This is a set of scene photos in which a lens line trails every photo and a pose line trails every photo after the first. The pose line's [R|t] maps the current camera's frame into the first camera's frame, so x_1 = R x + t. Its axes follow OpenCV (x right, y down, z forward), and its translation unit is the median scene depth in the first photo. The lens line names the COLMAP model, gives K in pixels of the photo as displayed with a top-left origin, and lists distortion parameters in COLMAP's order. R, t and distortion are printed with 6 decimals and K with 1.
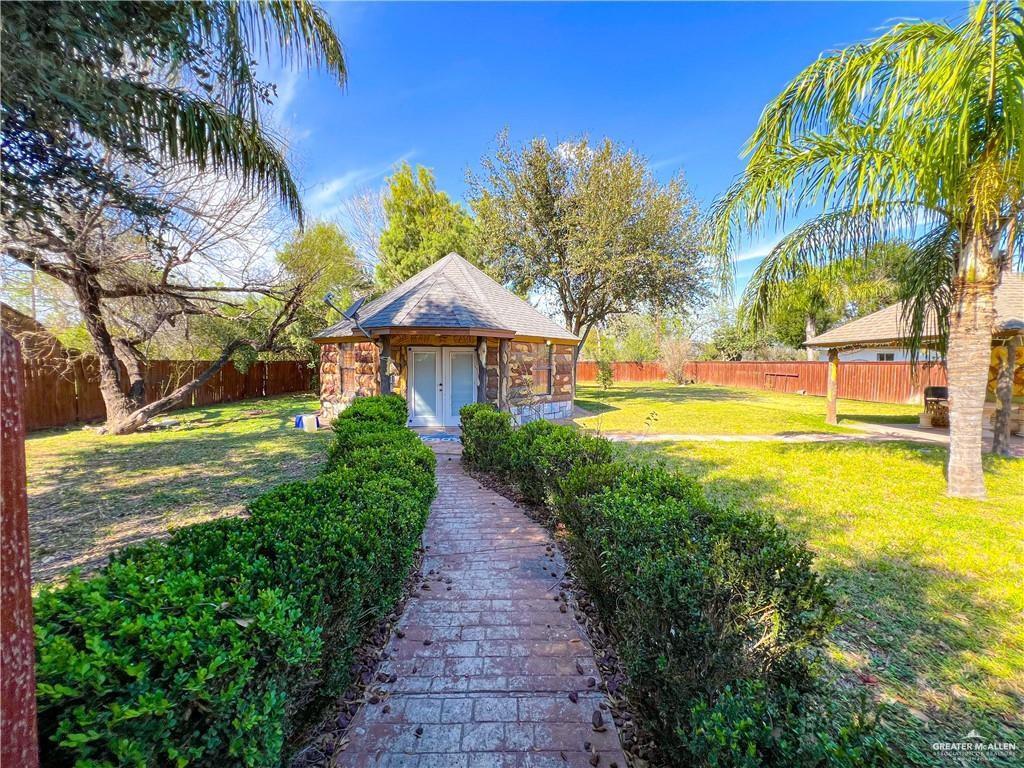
lens RADIAL K [[409.5, 0, 511.4], [0, 409.5, 386.3], [0, 0, 1]] dist [-0.003907, 0.001047]
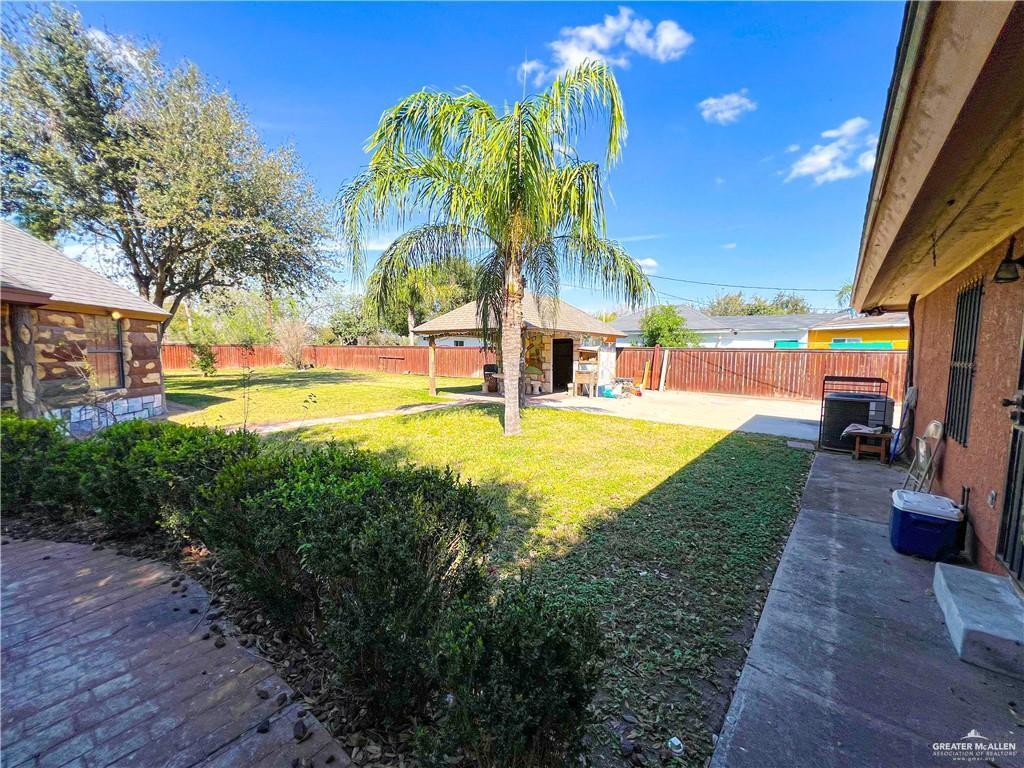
lens RADIAL K [[409.5, 0, 512.1], [0, 409.5, 386.9], [0, 0, 1]] dist [-0.003907, 0.001047]
pose [[0.639517, -0.065426, 0.765988, -0.047910], [0.035157, 0.997819, 0.055875, 0.005846], [-0.767973, -0.008803, 0.640422, 0.020716]]
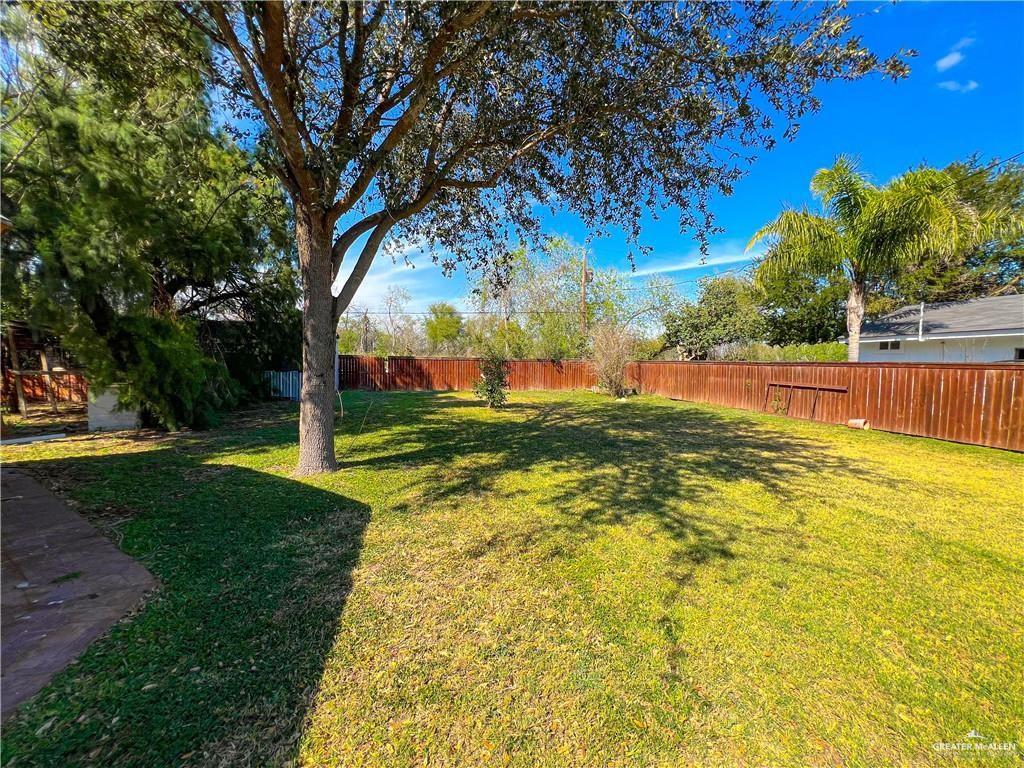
lens RADIAL K [[409.5, 0, 510.9], [0, 409.5, 386.1], [0, 0, 1]] dist [-0.003907, 0.001047]
pose [[0.985175, 0.002719, 0.171531, 1.109347], [-0.002890, 0.999996, 0.000748, -0.162022], [-0.171528, -0.001233, 0.985179, 3.193422]]
